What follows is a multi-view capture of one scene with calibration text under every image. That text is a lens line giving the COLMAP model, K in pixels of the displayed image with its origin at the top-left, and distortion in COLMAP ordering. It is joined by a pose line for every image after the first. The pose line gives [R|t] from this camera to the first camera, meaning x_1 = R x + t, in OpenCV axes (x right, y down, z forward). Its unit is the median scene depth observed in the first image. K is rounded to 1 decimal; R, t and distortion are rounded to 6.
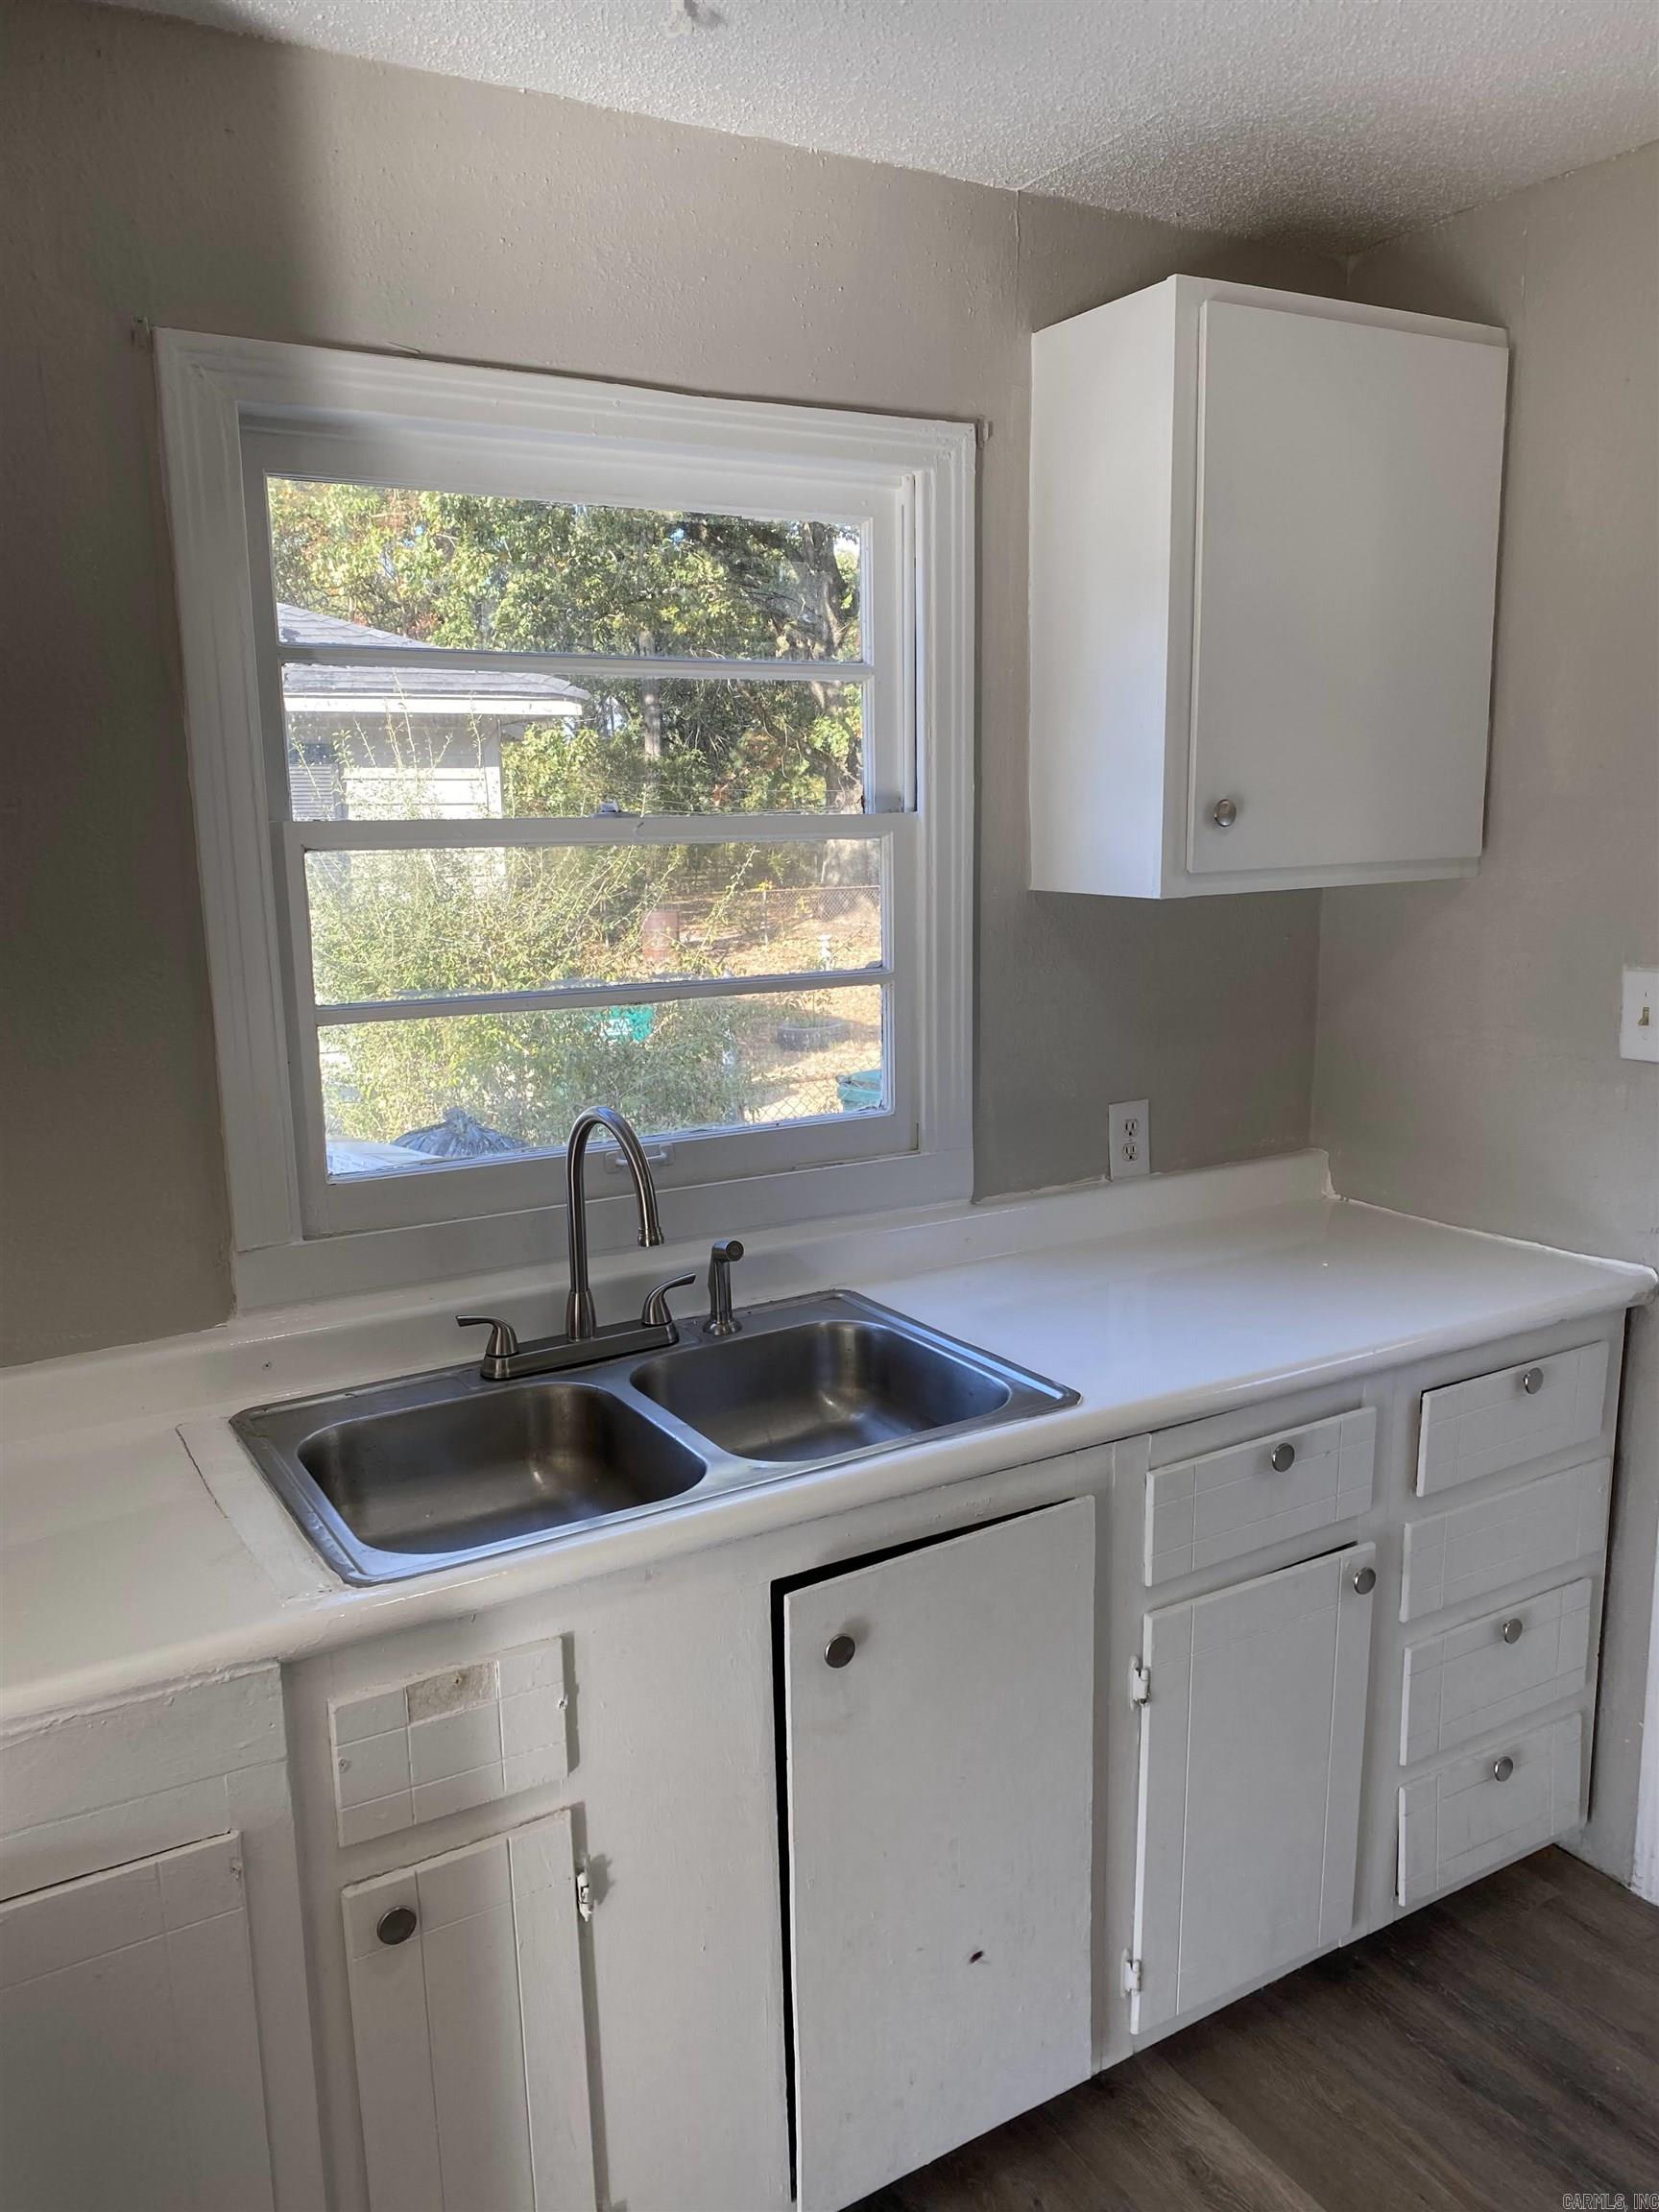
lens RADIAL K [[1650.1, 0, 821.6], [0, 1650.1, 1101.9], [0, 0, 1]] dist [0.002738, -0.008668]
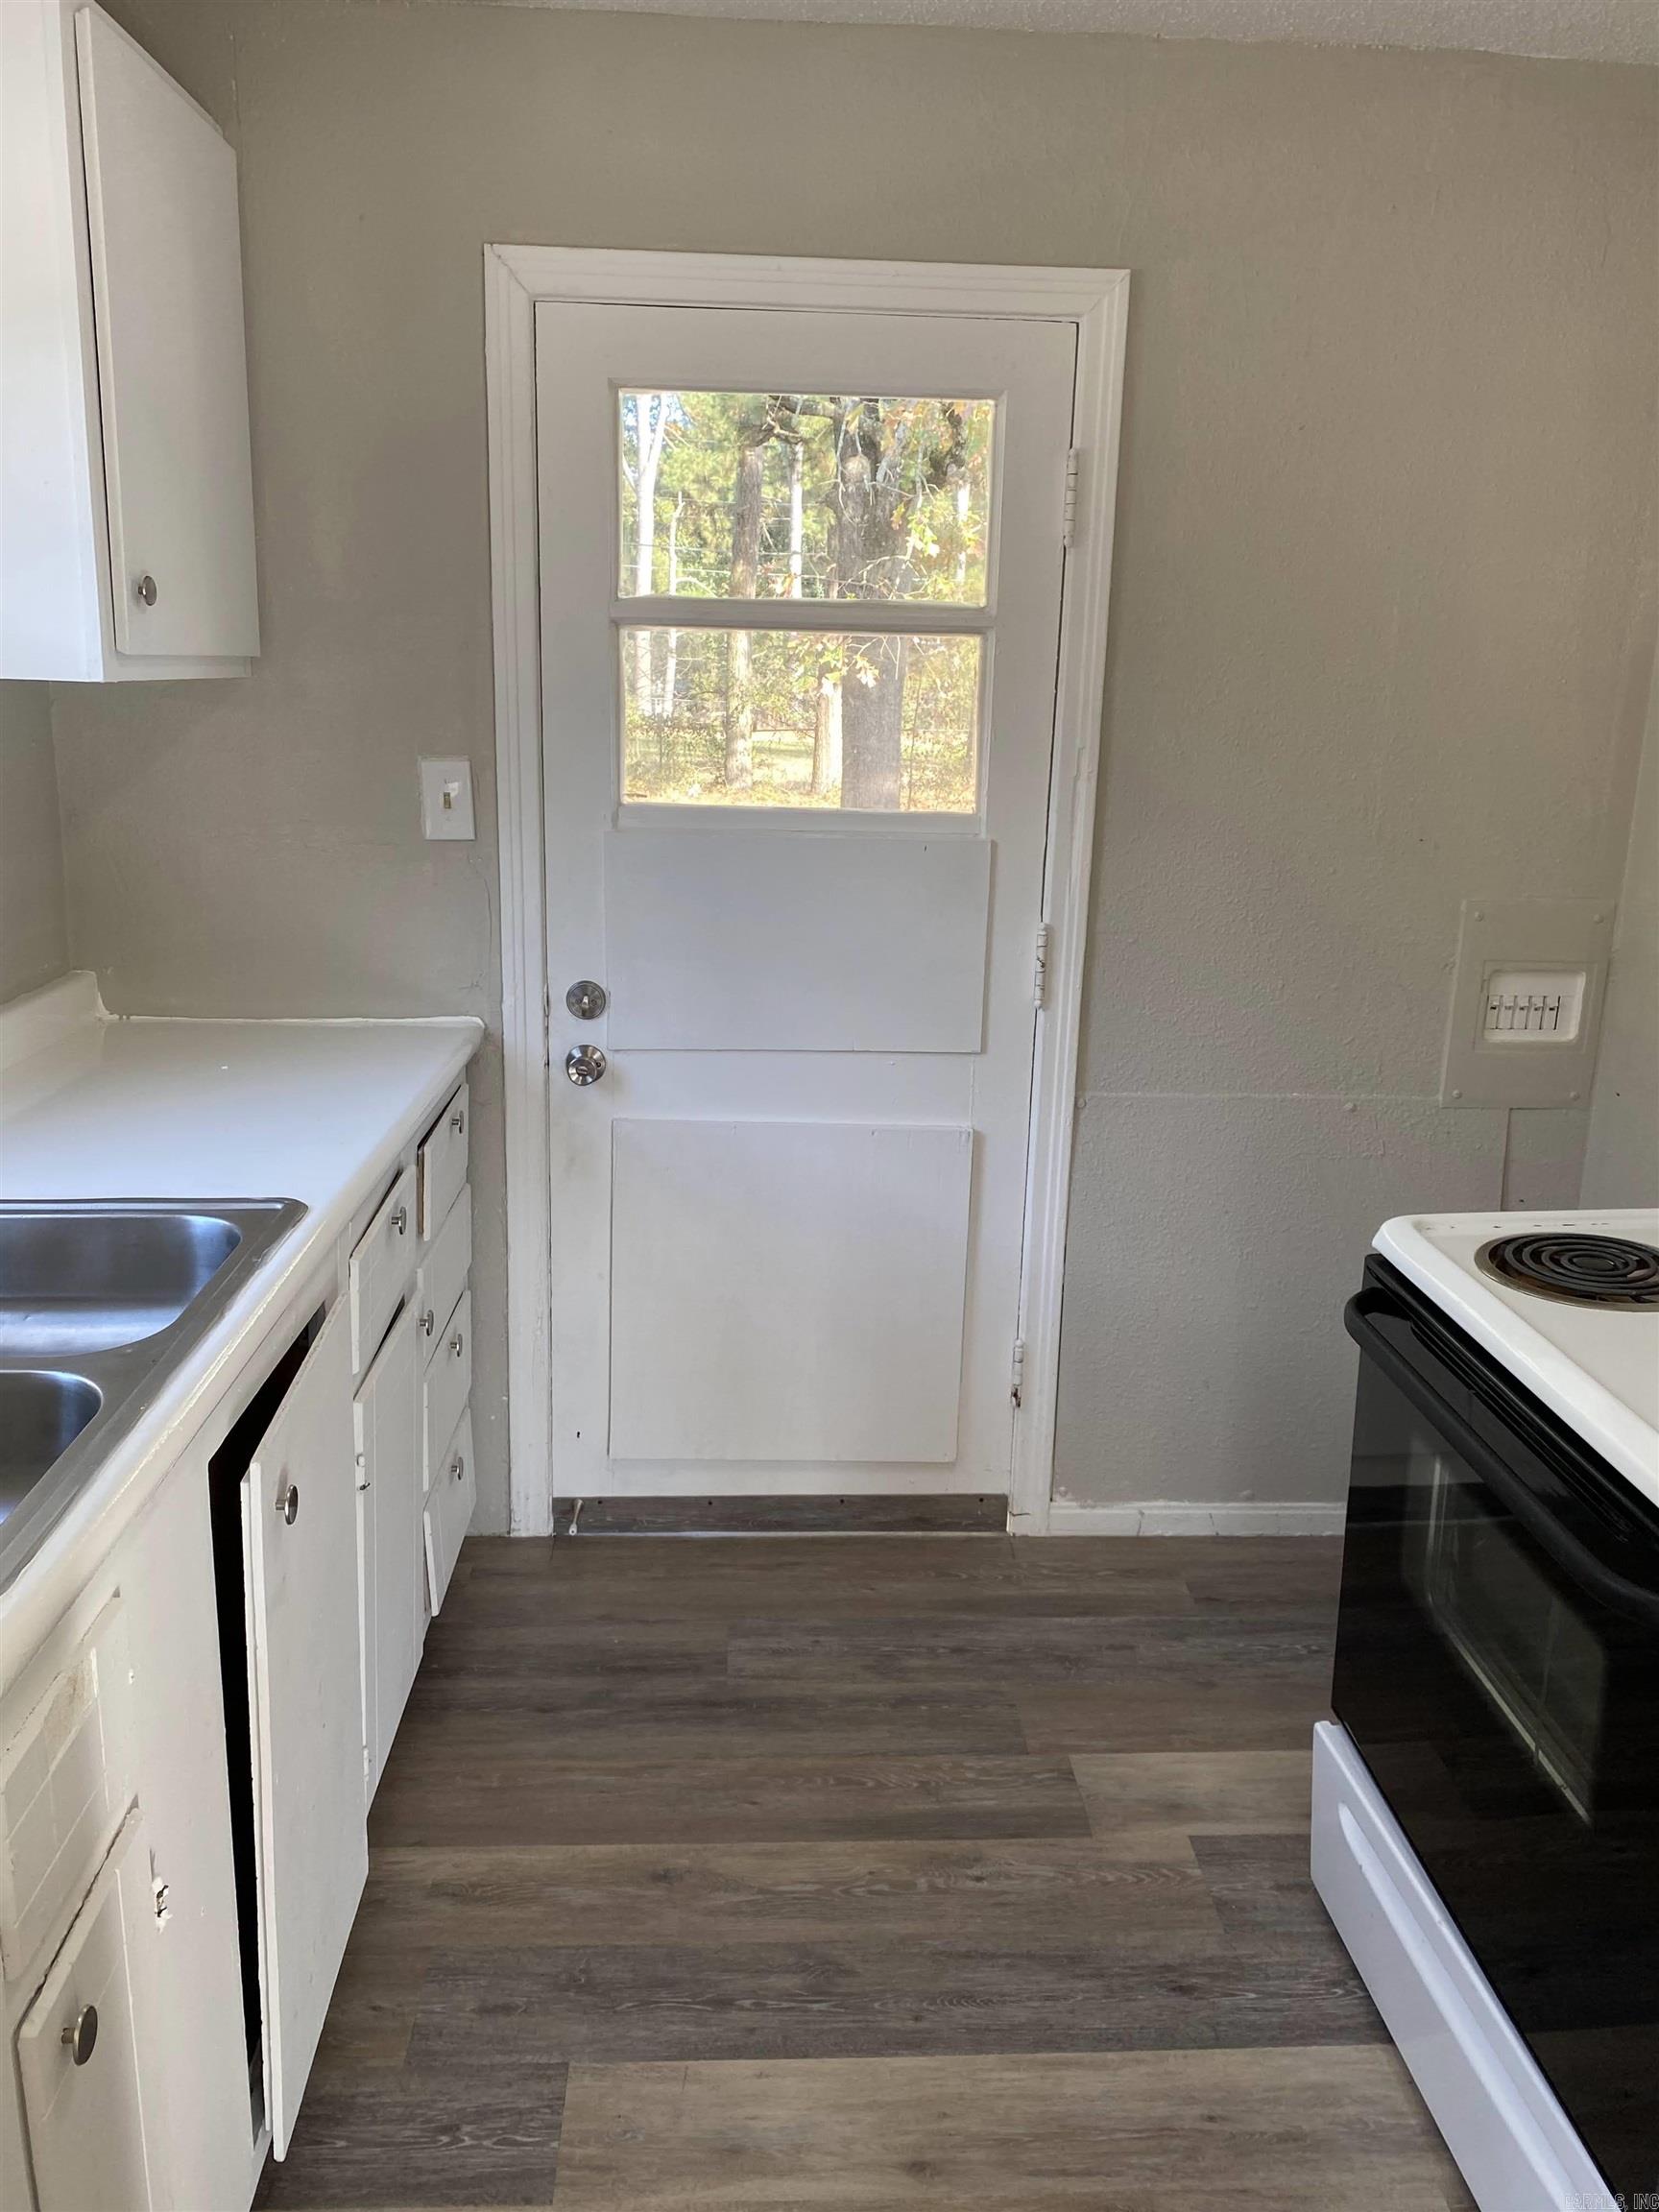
lens RADIAL K [[1650.1, 0, 821.6], [0, 1650.1, 1101.9], [0, 0, 1]] dist [0.002738, -0.008668]
pose [[0.447909, -0.168790, 0.878002, -0.459501], [0.116583, 0.984660, 0.129819, 0.038760], [-0.886446, 0.044213, 0.460716, 0.260117]]
